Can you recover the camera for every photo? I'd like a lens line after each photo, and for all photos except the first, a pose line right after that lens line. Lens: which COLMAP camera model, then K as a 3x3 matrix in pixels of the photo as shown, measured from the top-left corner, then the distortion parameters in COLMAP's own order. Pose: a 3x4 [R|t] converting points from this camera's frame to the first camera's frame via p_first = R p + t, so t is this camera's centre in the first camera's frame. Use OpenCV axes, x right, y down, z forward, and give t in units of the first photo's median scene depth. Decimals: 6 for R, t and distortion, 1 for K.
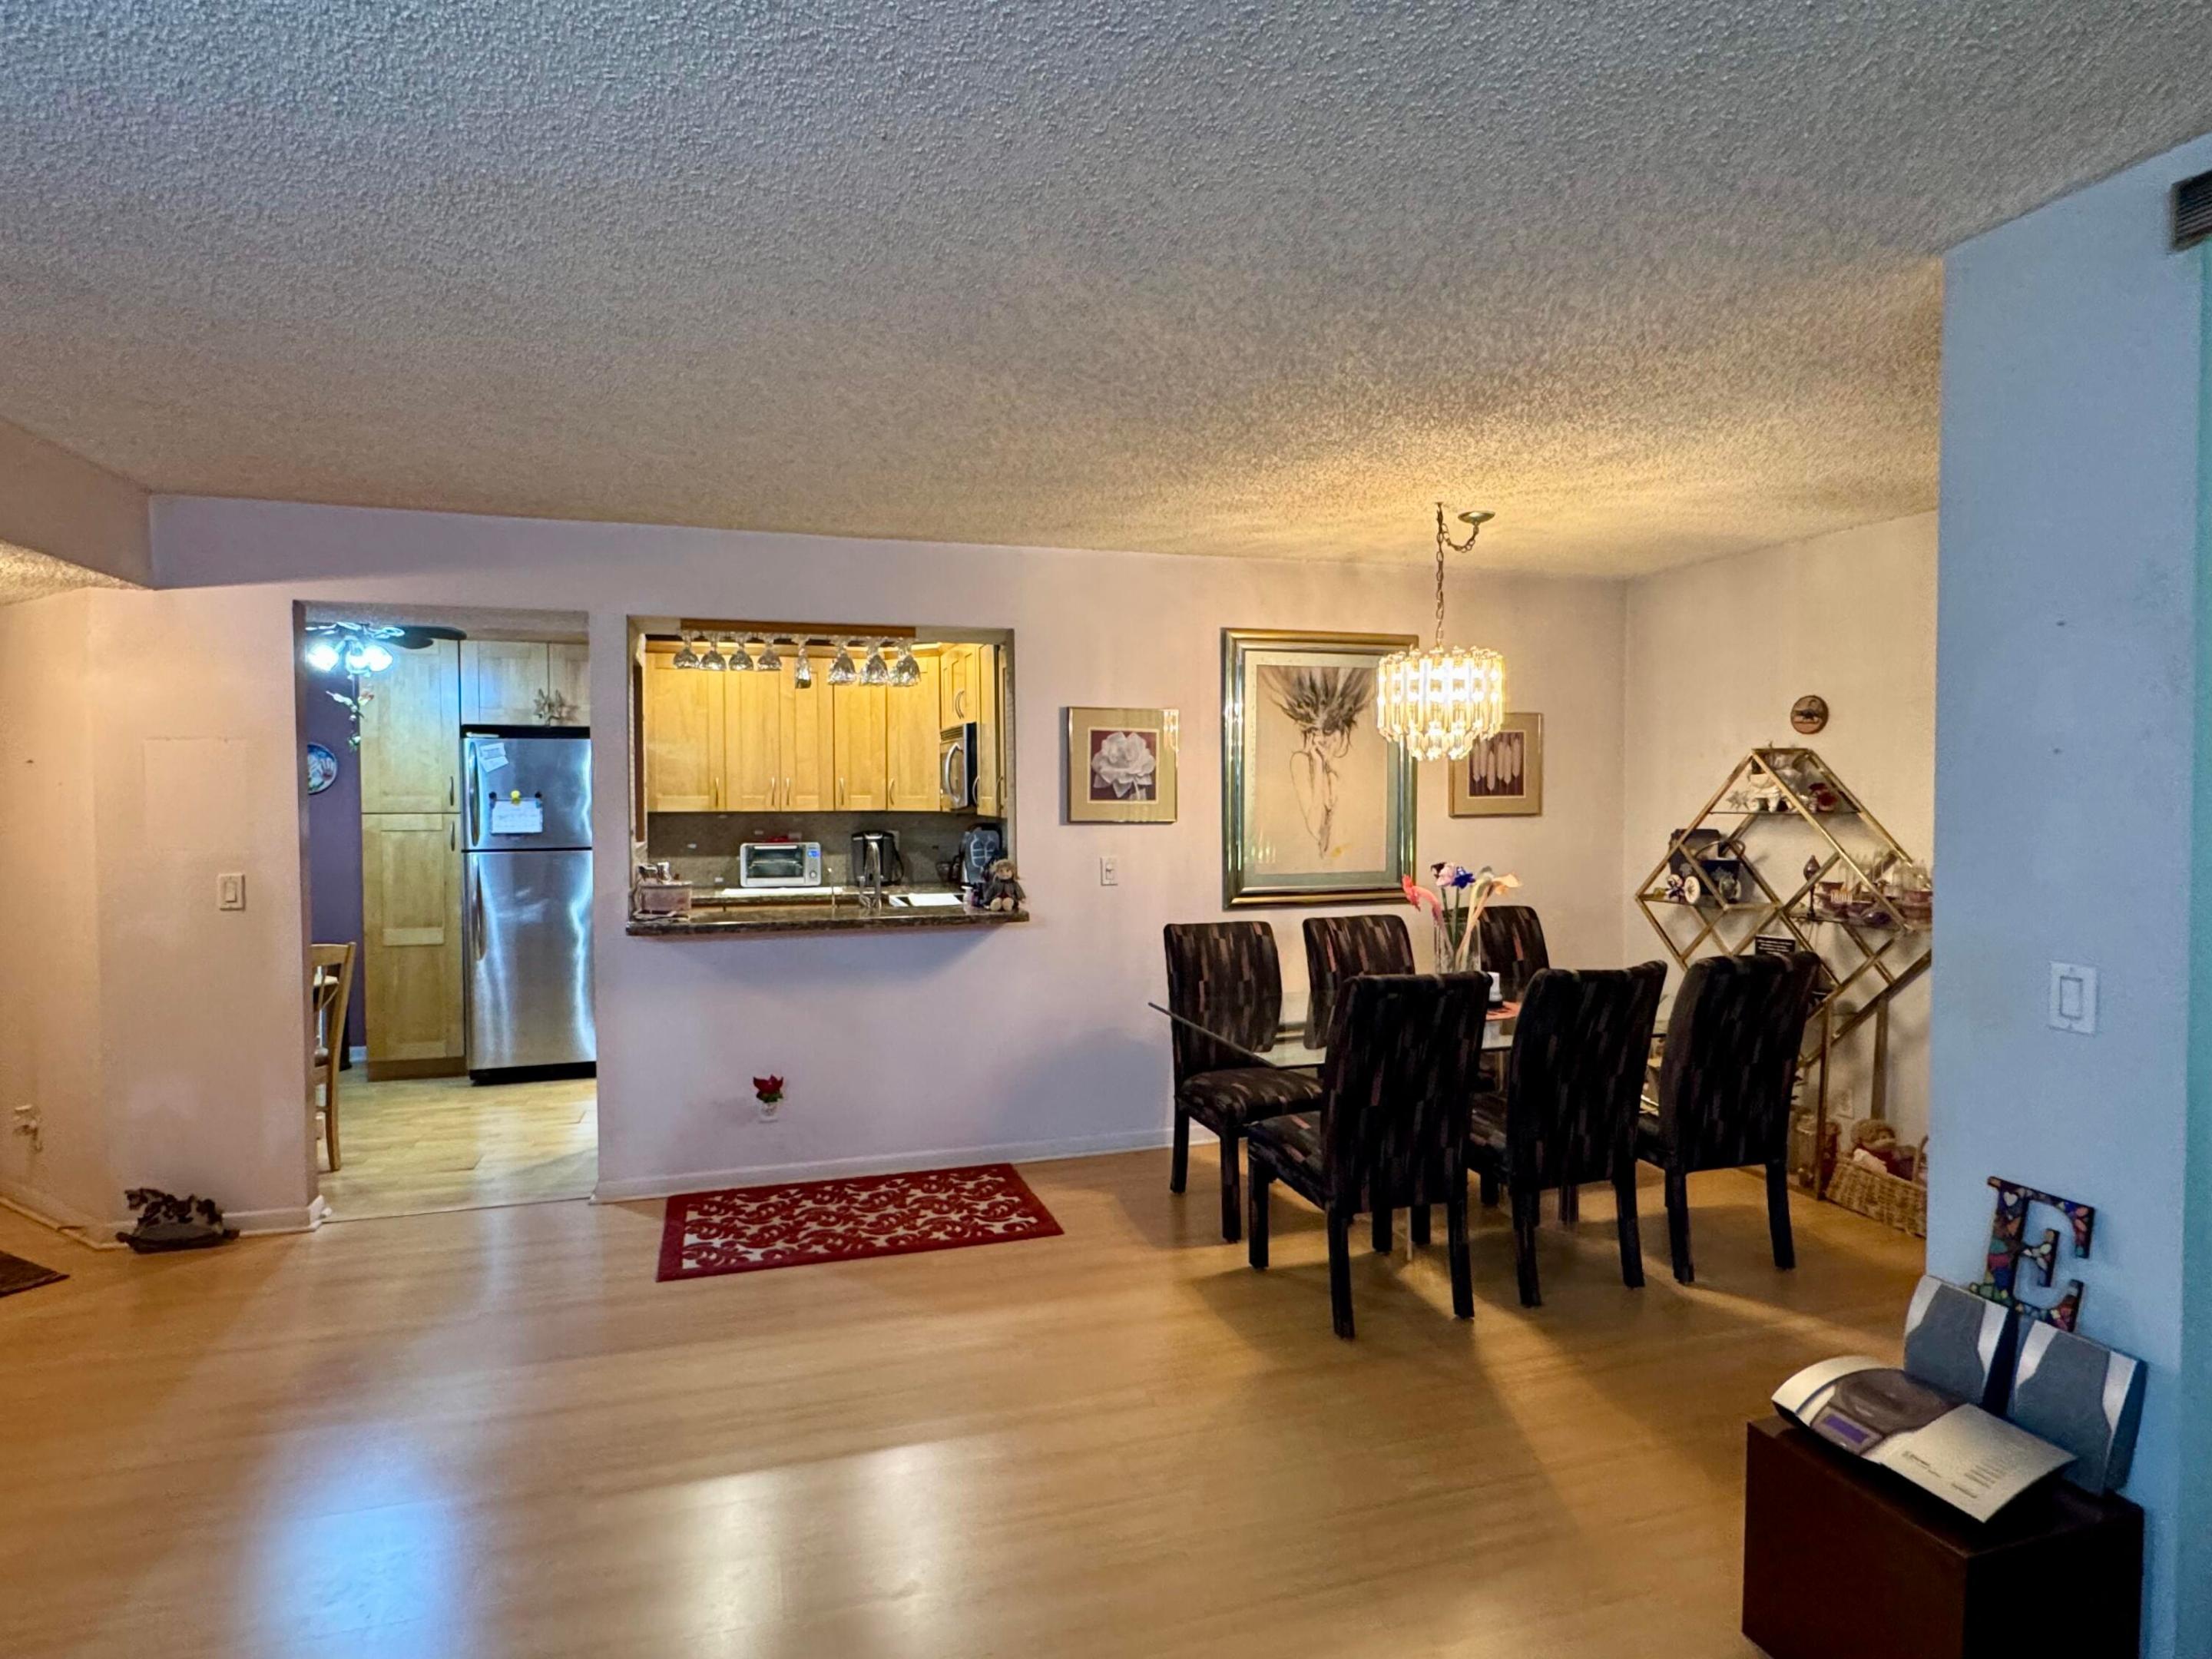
lens RADIAL K [[1176.7, 0, 1100.1], [0, 1176.7, 828.1], [0, 0, 1]] dist [-0.000937, 0.001767]
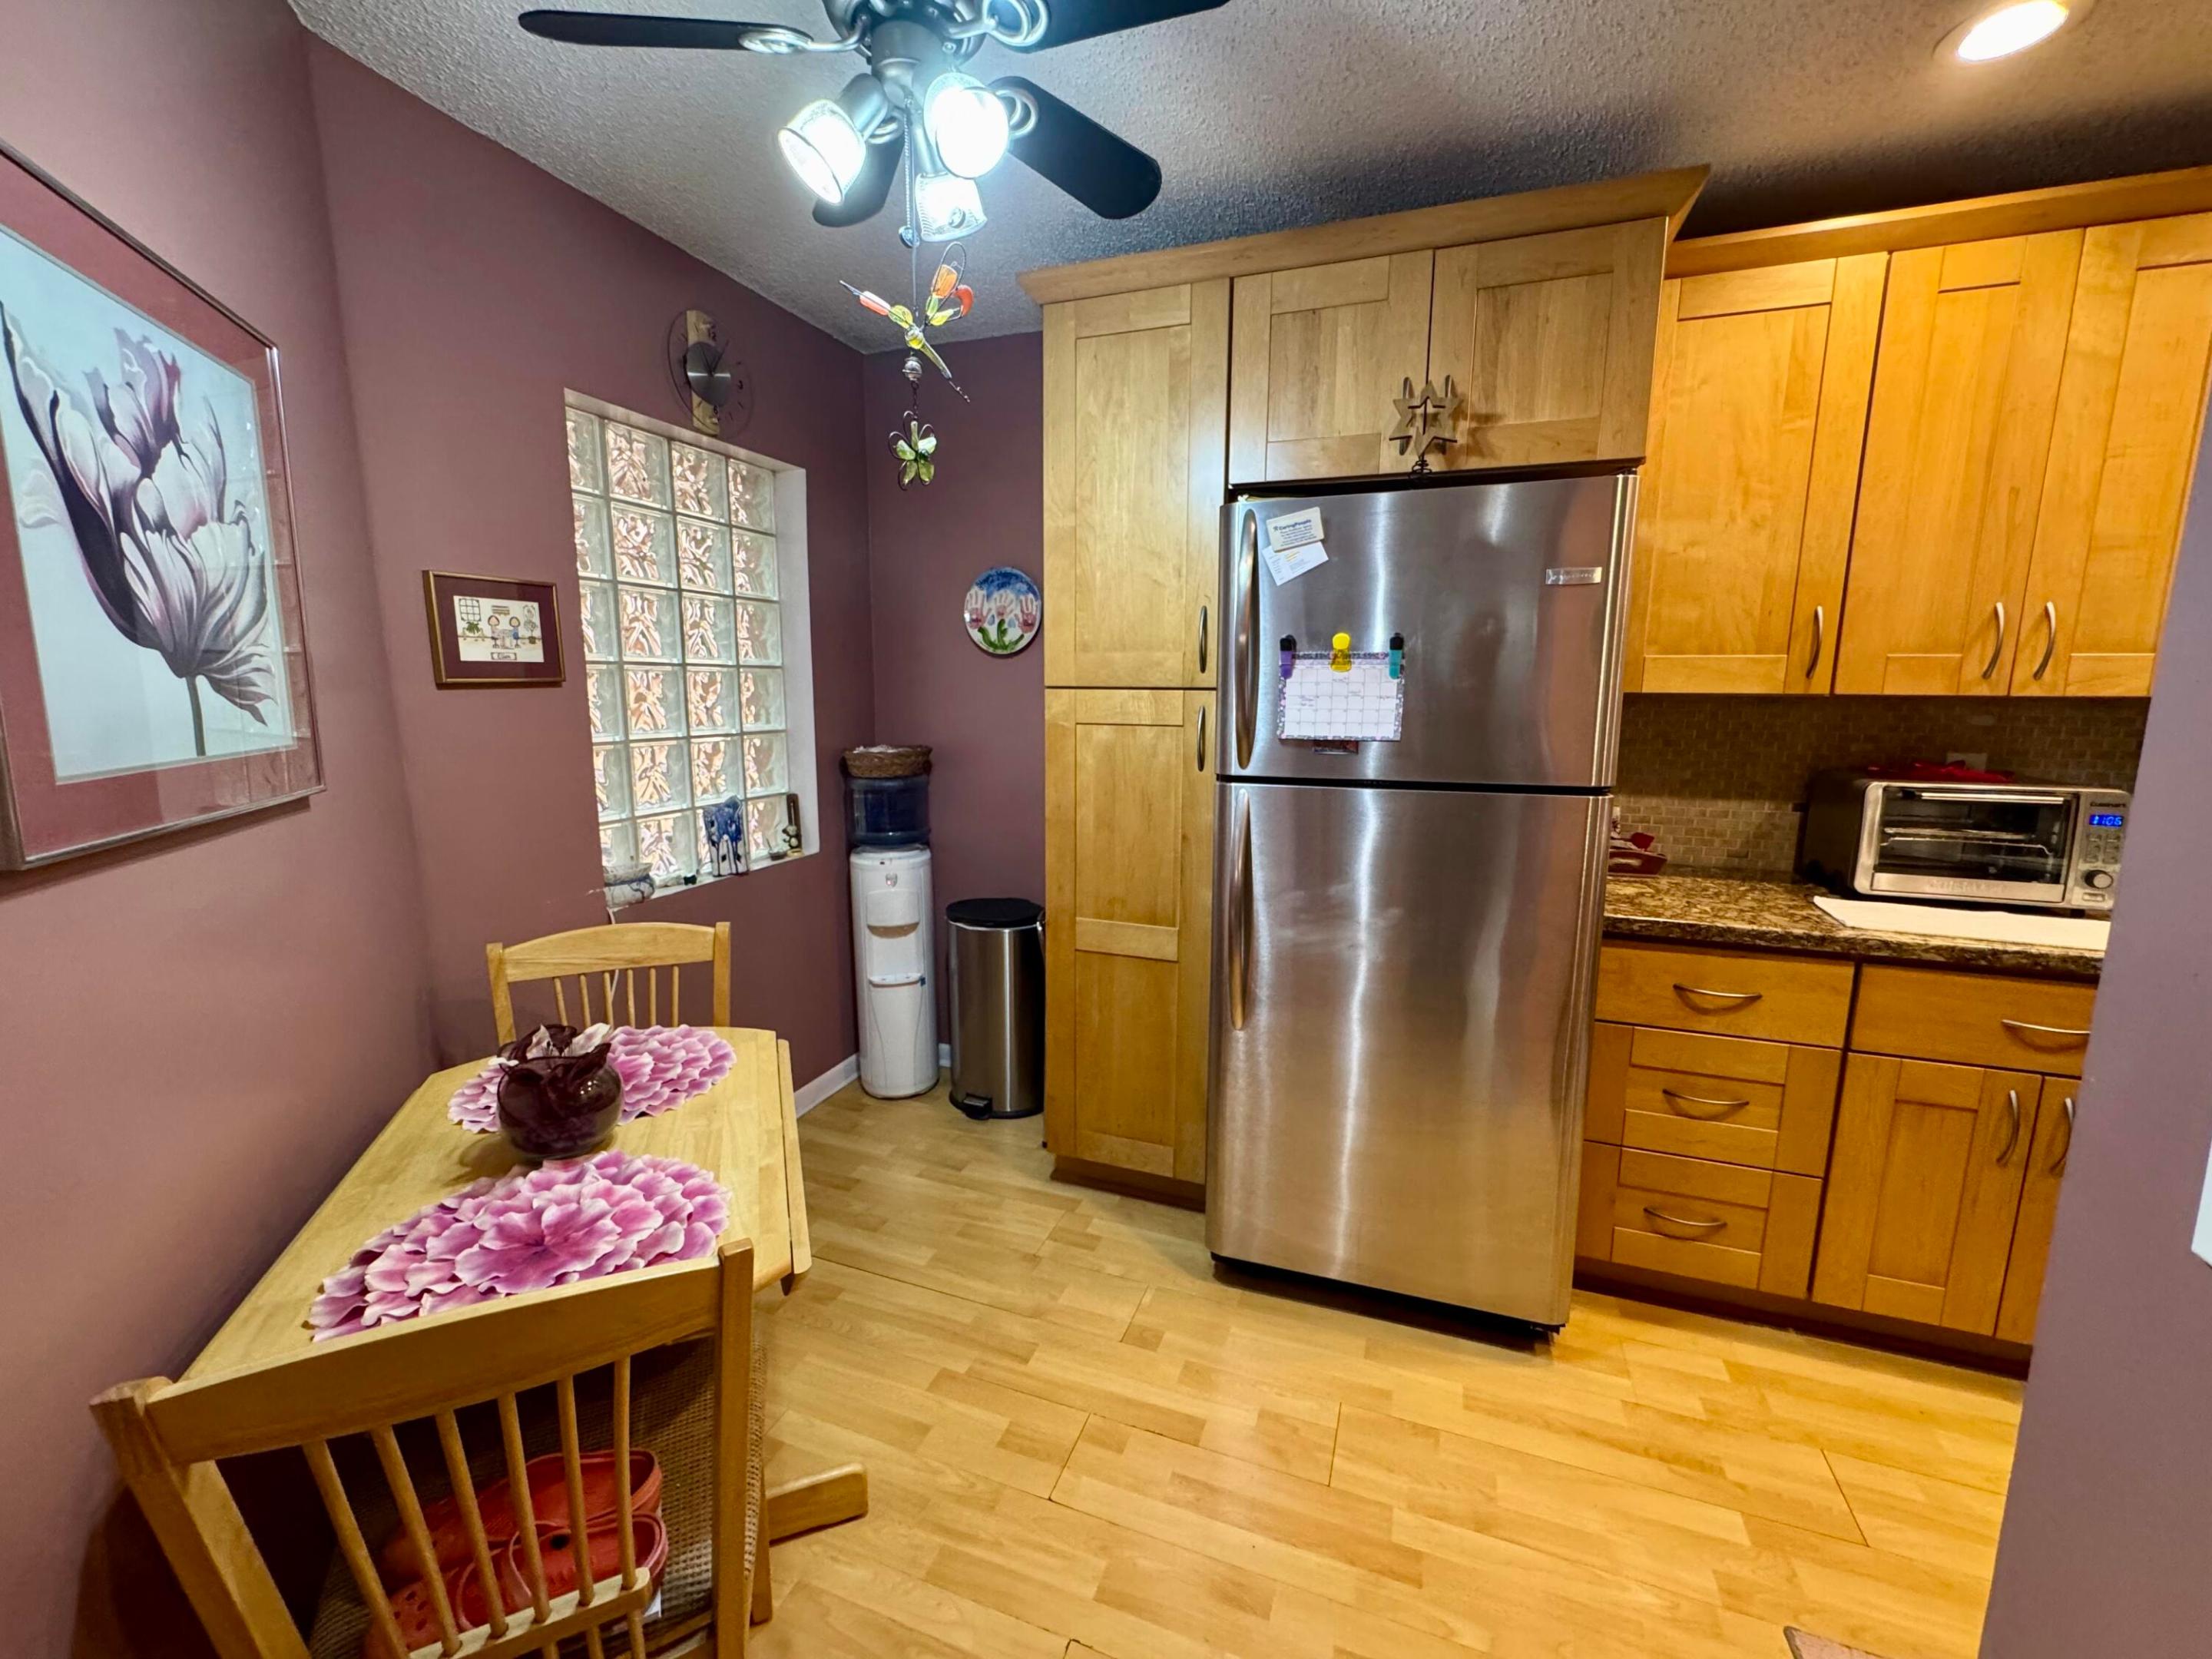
lens RADIAL K [[885.1, 0, 1107.6], [0, 885.1, 824.6], [0, 0, 1]] dist [-0.001988, 0.000645]
pose [[0.800937, 0.099626, -0.590402, -0.454667], [-0.024688, 0.990716, 0.133685, -0.006791], [0.598239, -0.092497, 0.795961, 0.854743]]
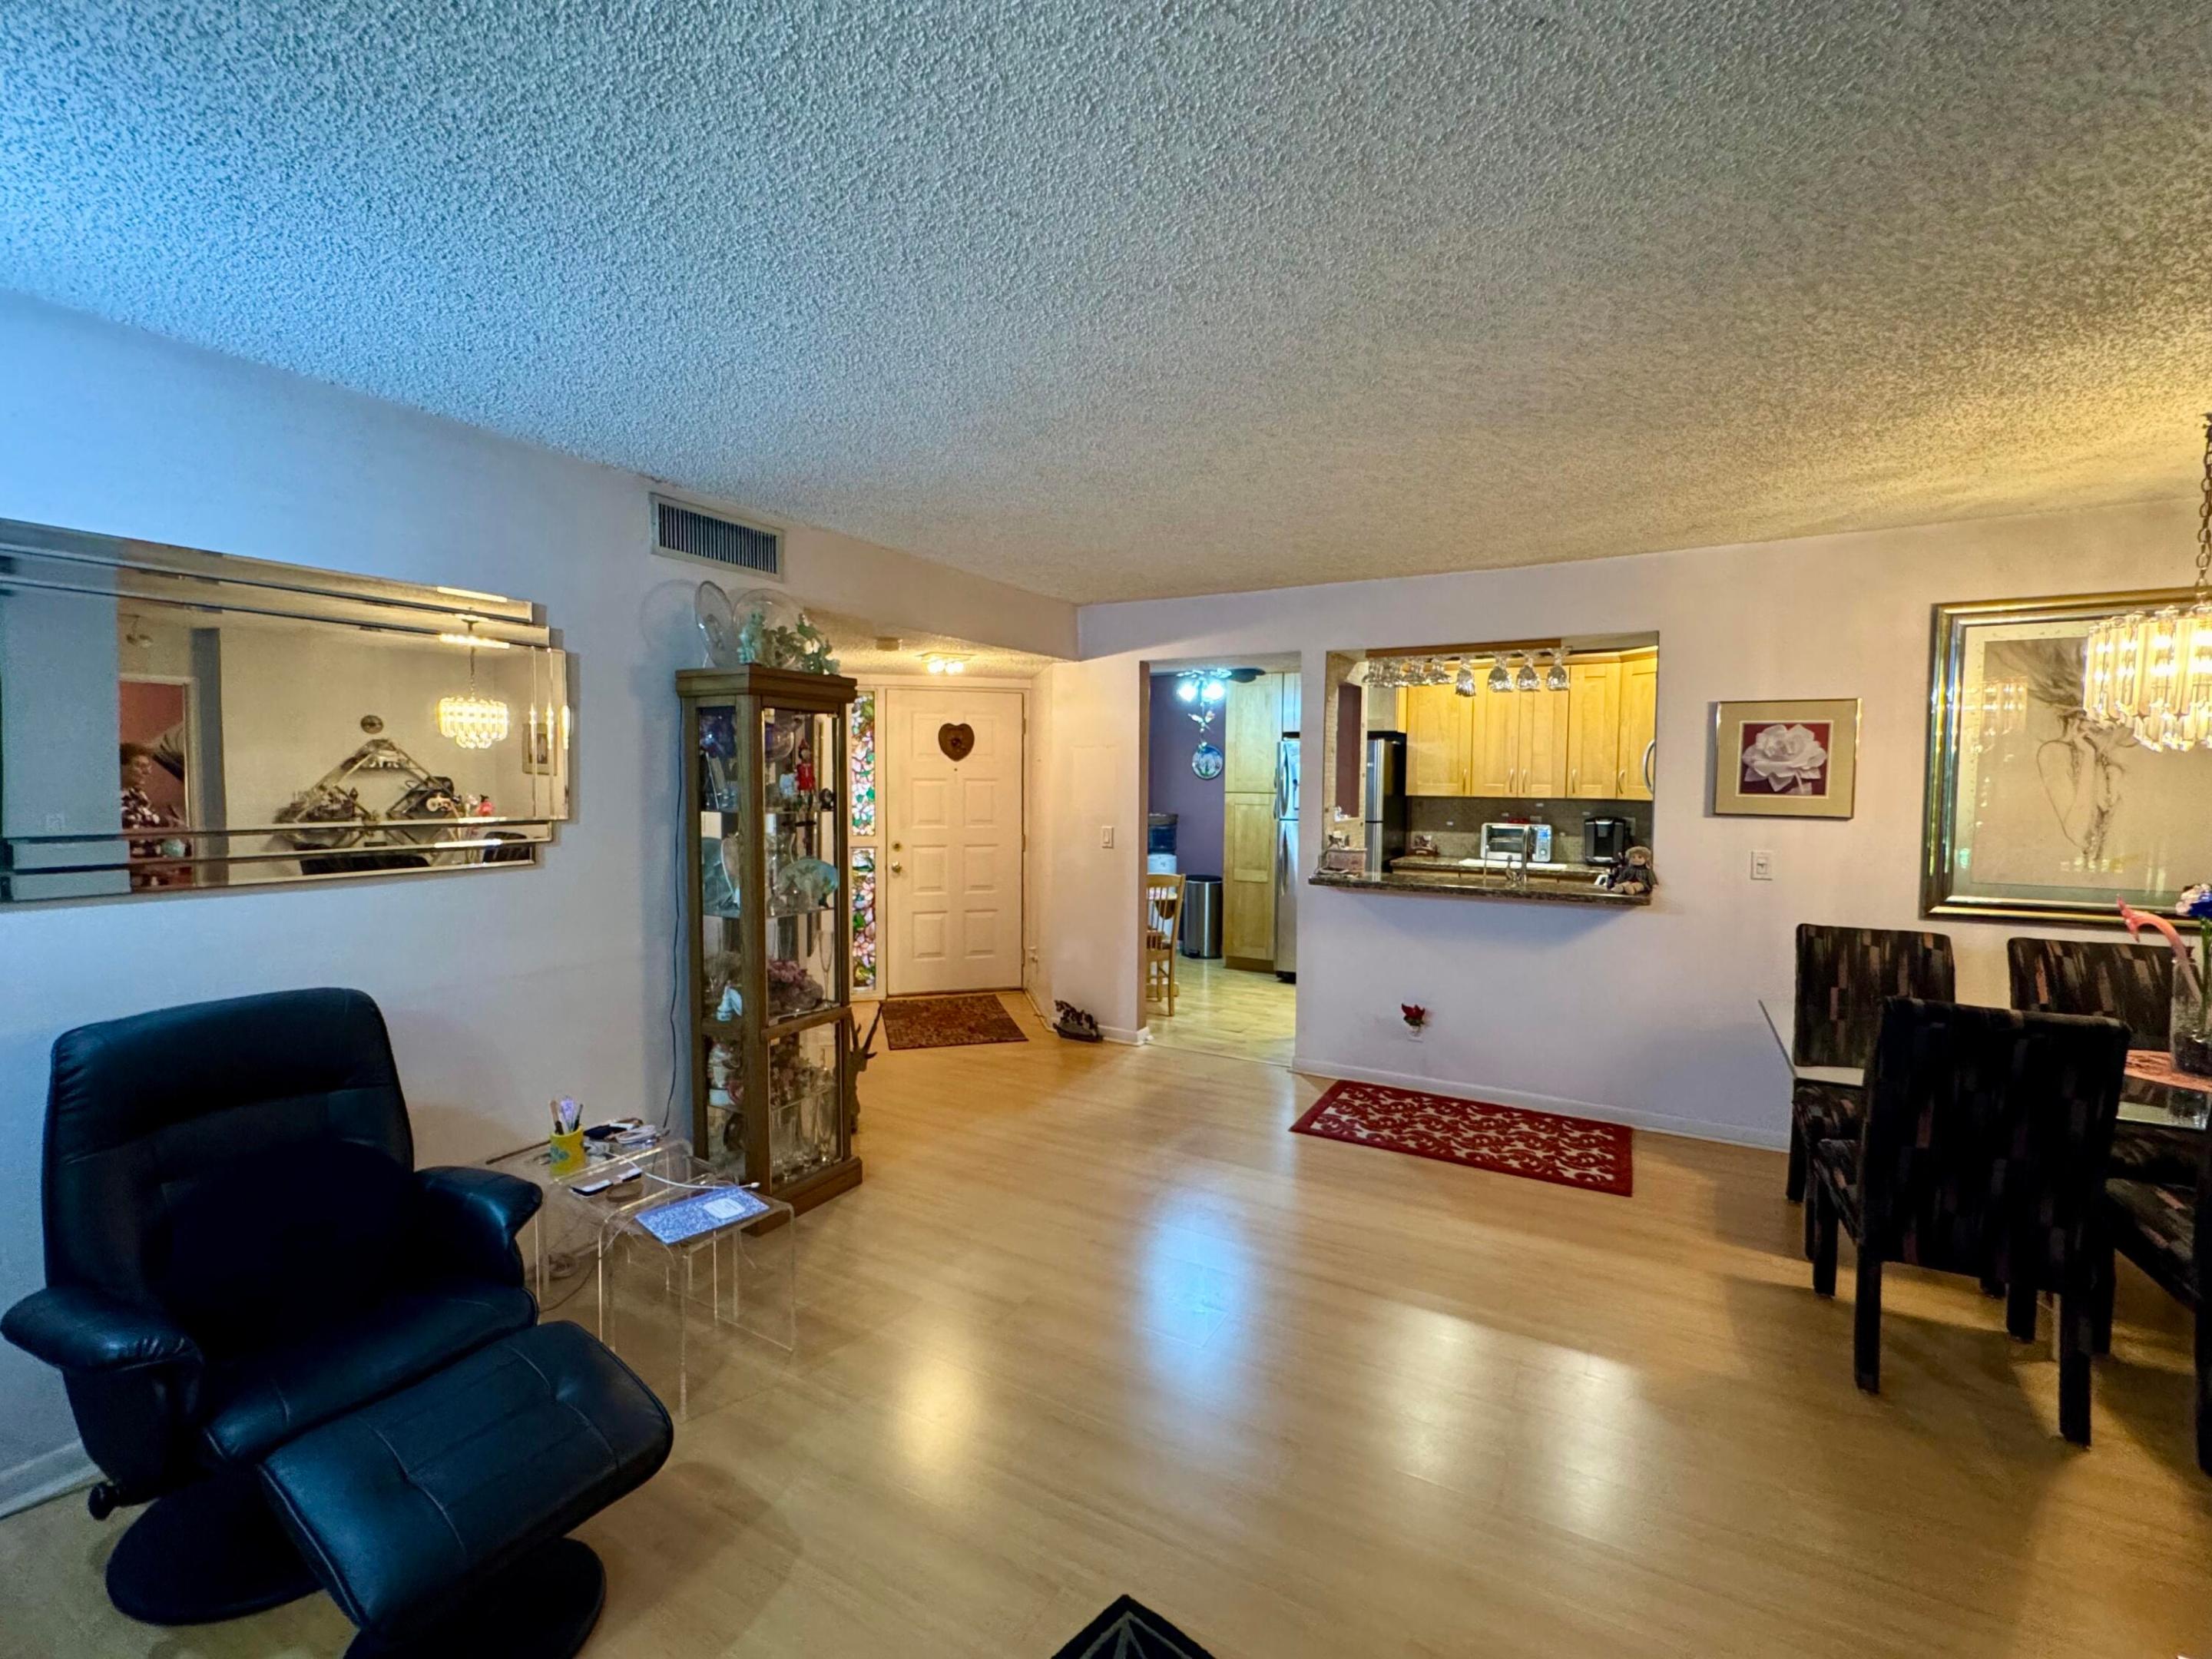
lens RADIAL K [[960.0, 0, 1110.3], [0, 960.0, 826.3], [0, 0, 1]] dist [-0.000014, -0.000203]
pose [[0.687426, 0.045718, -0.724814, 0.210034], [-0.031843, 0.998954, 0.032809, -0.005233], [0.725556, 0.000526, 0.688163, 0.041871]]
